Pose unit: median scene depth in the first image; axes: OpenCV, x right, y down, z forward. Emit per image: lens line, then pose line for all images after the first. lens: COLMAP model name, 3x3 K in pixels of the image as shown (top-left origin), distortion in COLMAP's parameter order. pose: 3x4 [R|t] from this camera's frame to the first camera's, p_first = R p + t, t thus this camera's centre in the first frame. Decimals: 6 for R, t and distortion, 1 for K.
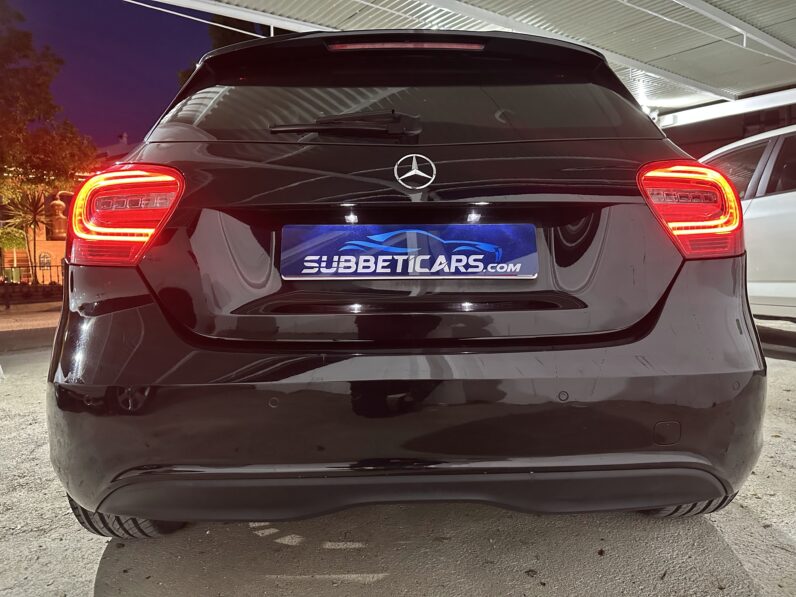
lens RADIAL K [[583.0, 0, 401.7], [0, 583.0, 290.7], [0, 0, 1]] dist [0.011650, -0.028640]
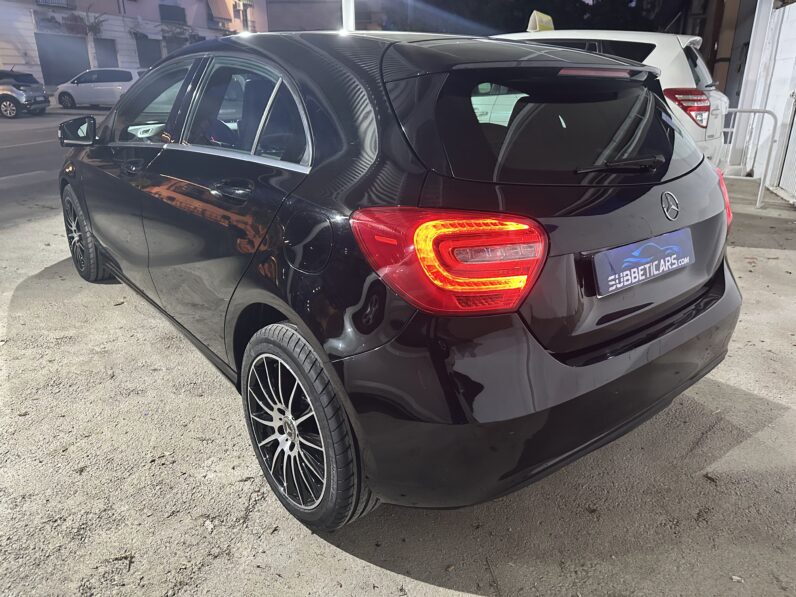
lens RADIAL K [[583.0, 0, 396.0], [0, 583.0, 298.6], [0, 0, 1]] dist [0.011650, -0.028640]
pose [[0.797829, -0.197554, 0.569598, -1.298296], [0.025088, 0.954849, 0.296031, -0.412335], [-0.602362, -0.221892, 0.766762, 0.272876]]
